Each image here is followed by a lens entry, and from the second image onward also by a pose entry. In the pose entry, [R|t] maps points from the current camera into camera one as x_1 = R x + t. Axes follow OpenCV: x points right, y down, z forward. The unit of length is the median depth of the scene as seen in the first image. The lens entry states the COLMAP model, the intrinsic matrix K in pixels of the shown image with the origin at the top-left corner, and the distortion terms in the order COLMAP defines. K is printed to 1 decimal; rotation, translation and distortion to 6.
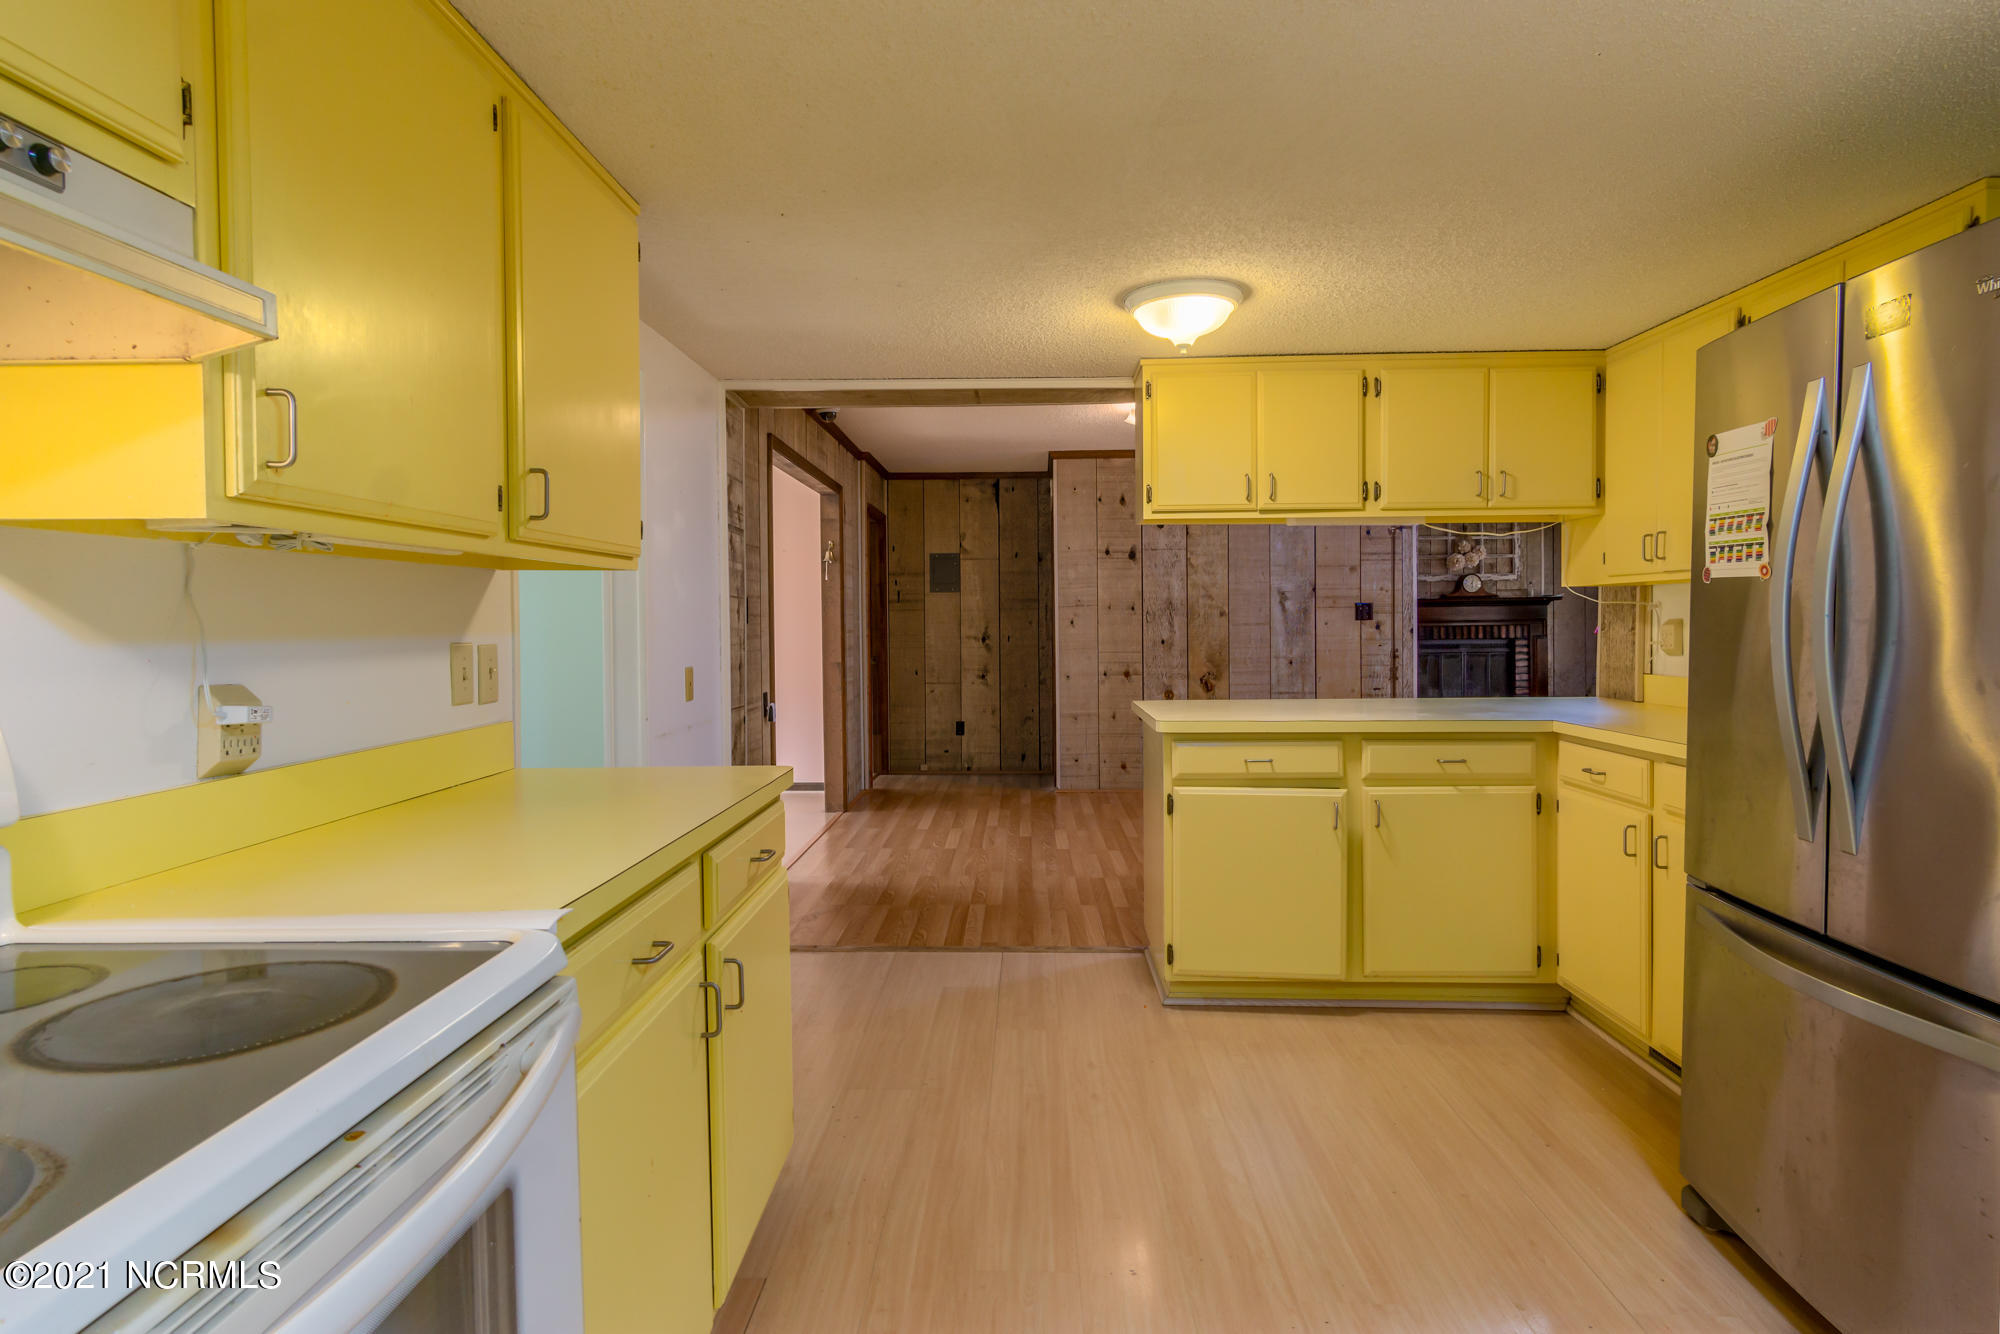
lens RADIAL K [[1091.1, 0, 996.9], [0, 1091.1, 646.1], [0, 0, 1]] dist [0.004906, 0.001817]
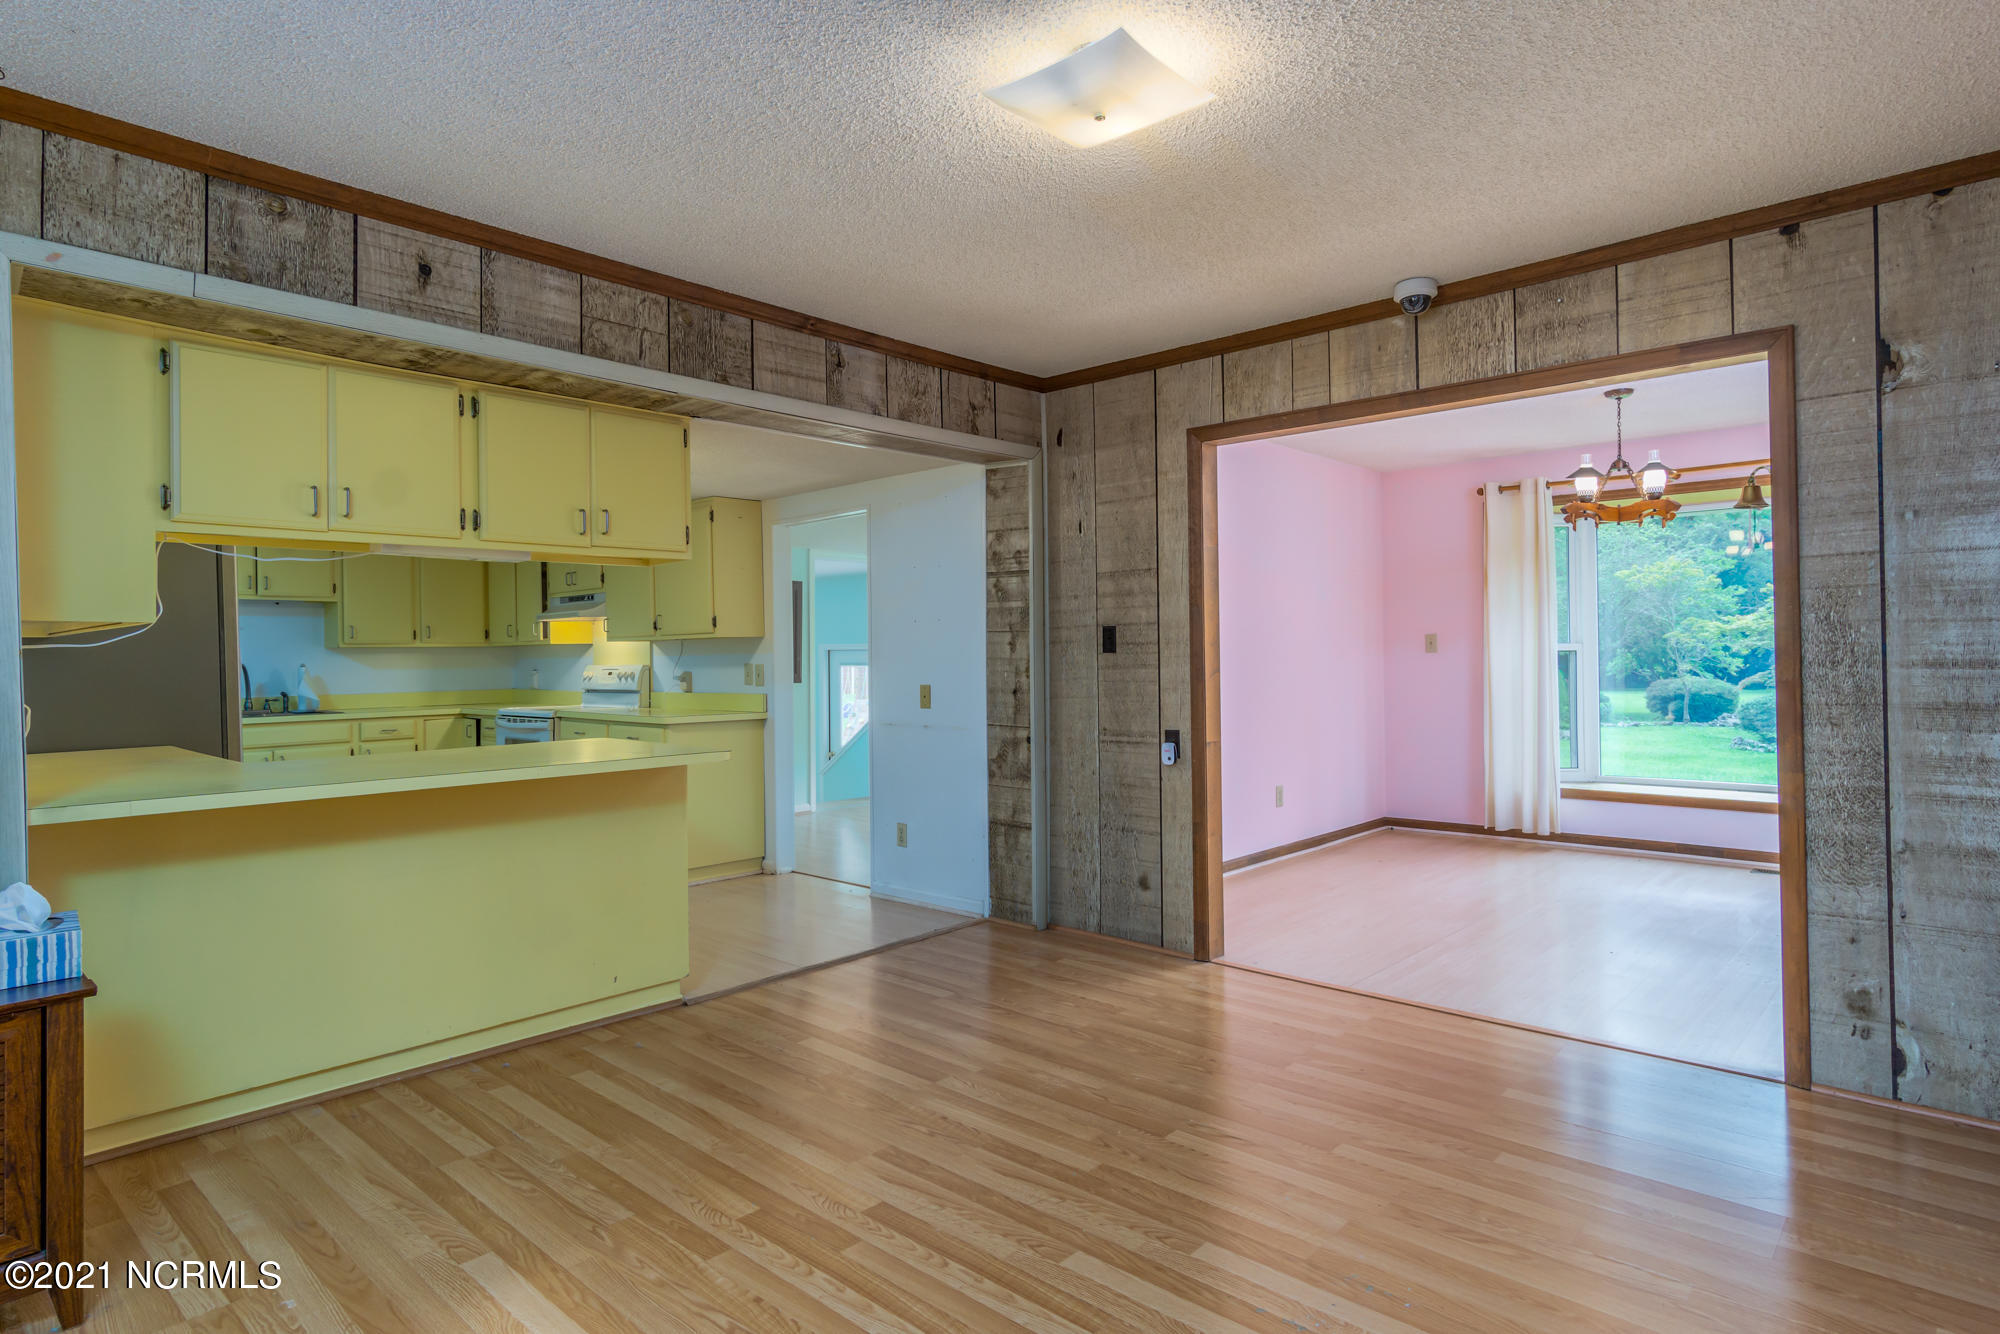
lens RADIAL K [[1091.1, 0, 996.9], [0, 1091.1, 646.1], [0, 0, 1]] dist [0.004906, 0.001817]
pose [[-0.655899, 0.010424, -0.754777, 1.236200], [0.001336, 0.999919, 0.012648, -0.083639], [0.754848, 0.007287, -0.655859, 3.325950]]
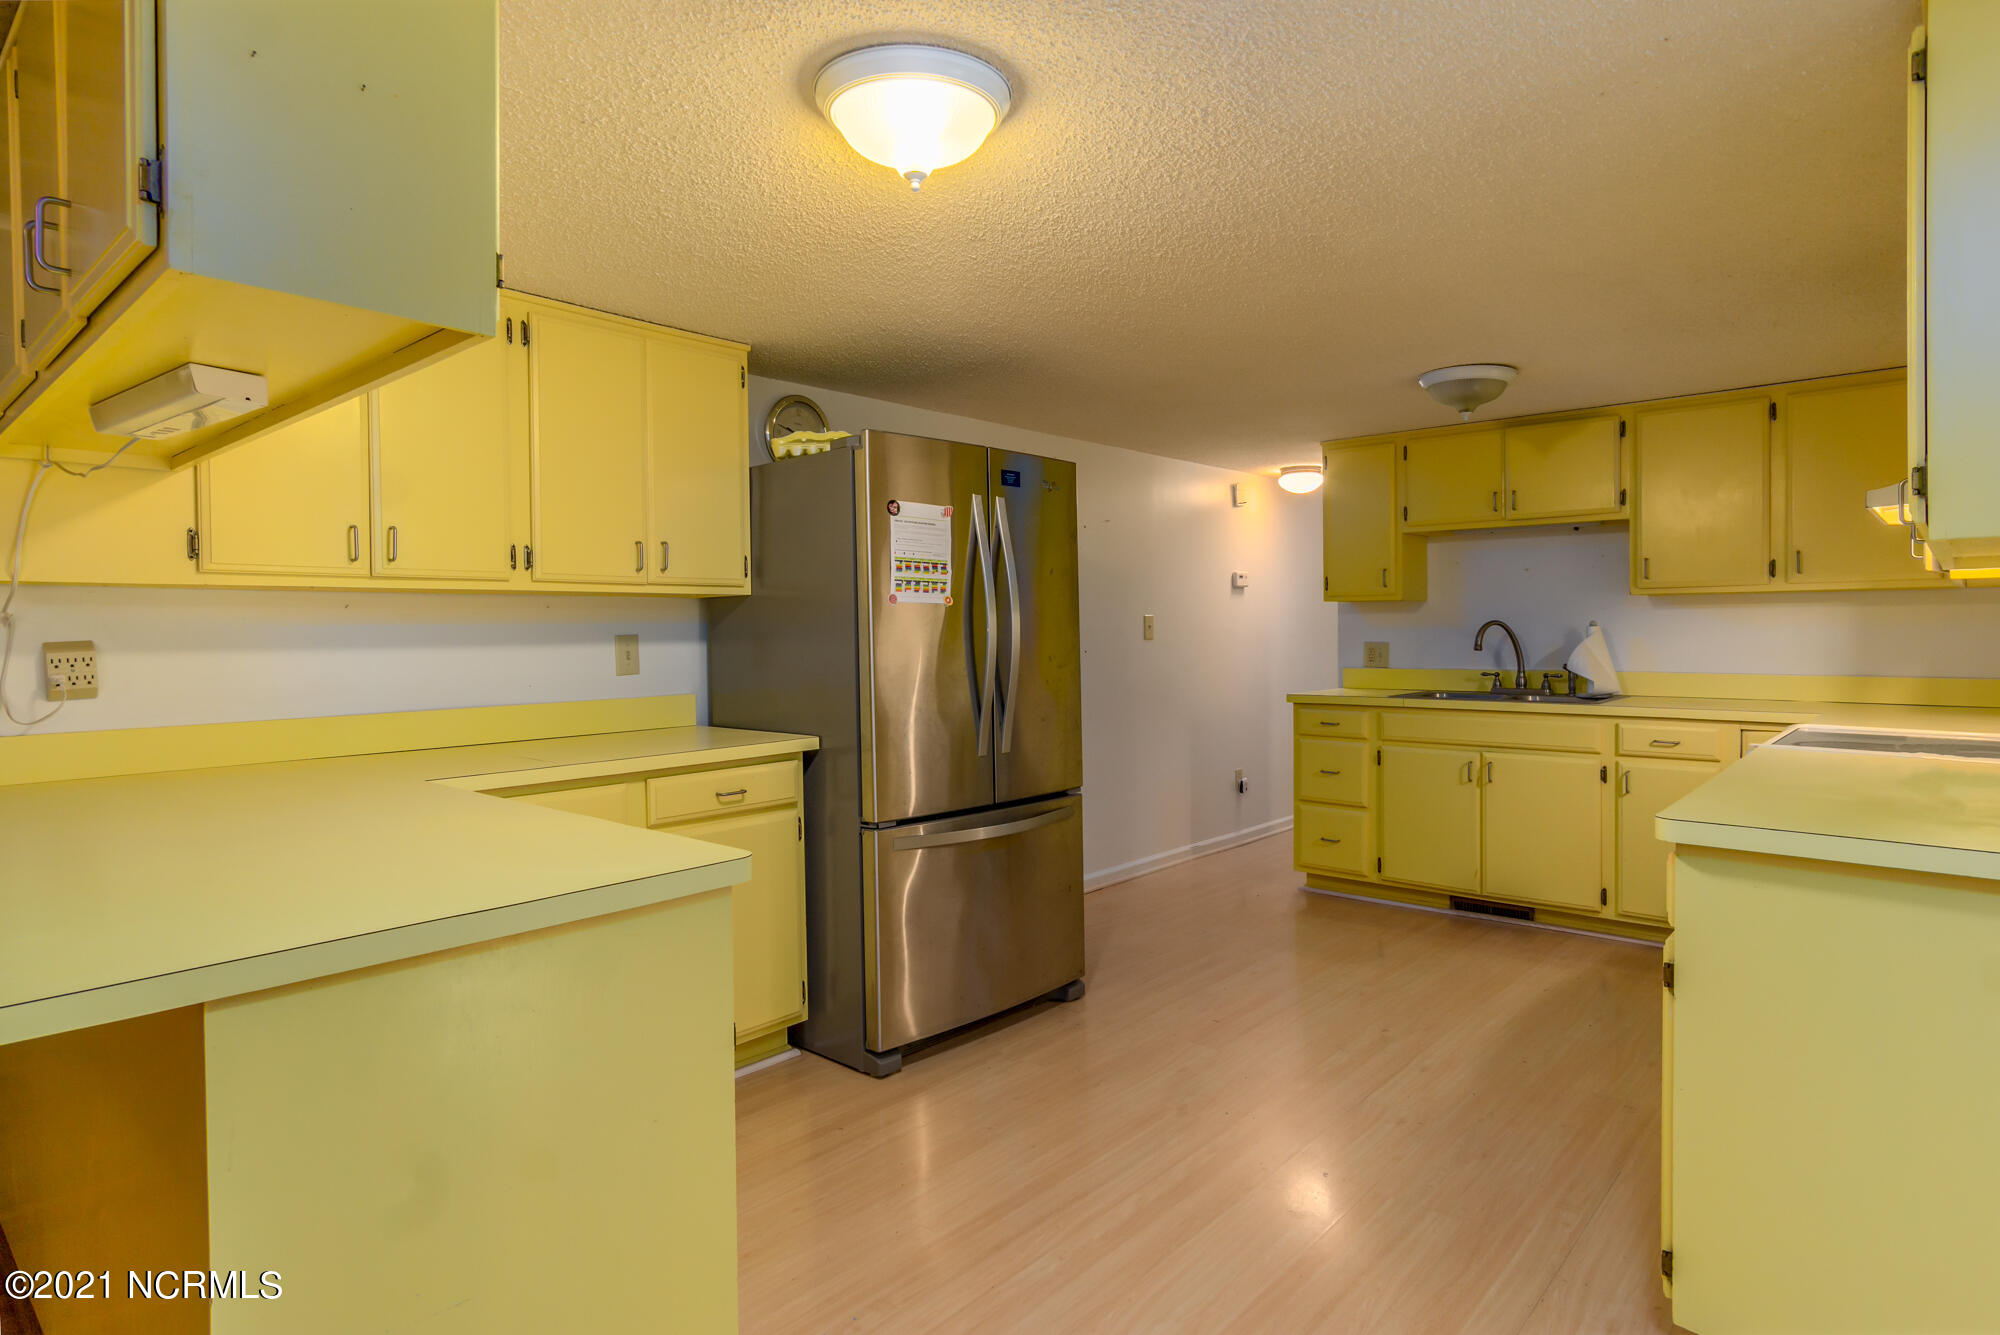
lens RADIAL K [[1091.1, 0, 996.9], [0, 1091.1, 646.6], [0, 0, 1]] dist [0.004906, 0.001817]
pose [[-0.765748, 0.002607, 0.643135, -0.335607], [0.030186, 0.999035, 0.031892, -0.044616], [-0.642431, 0.043835, -0.765089, 1.938189]]
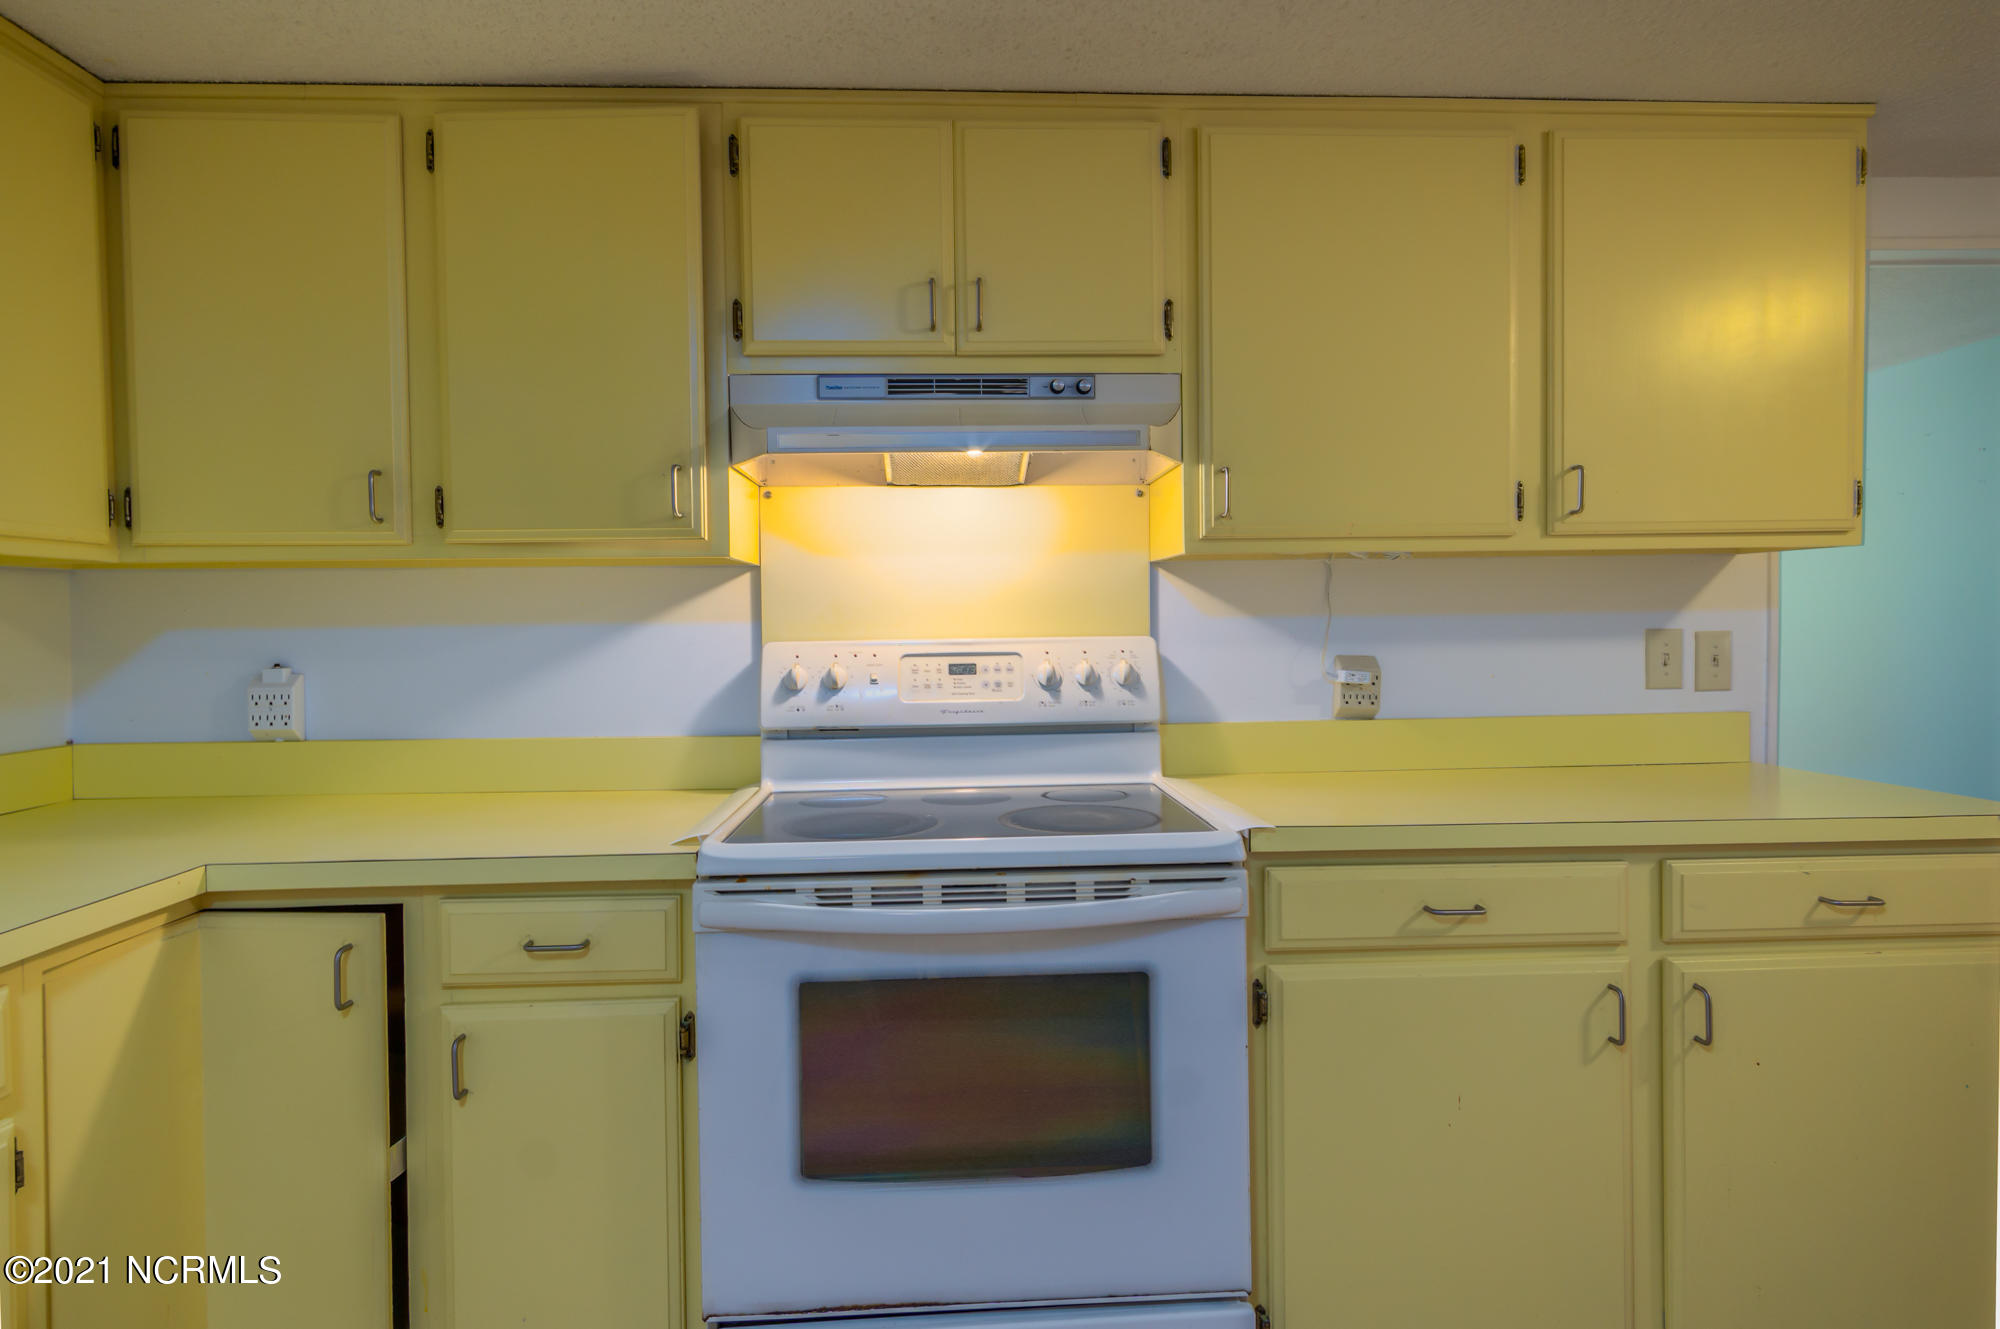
lens RADIAL K [[1091.1, 0, 996.9], [0, 1091.1, 643.6], [0, 0, 1]] dist [0.004906, 0.001817]
pose [[0.086499, 0.028263, -0.995851, 0.472271], [-0.012613, 0.999548, 0.027272, -0.009468], [0.996172, 0.010201, 0.086817, 0.278721]]
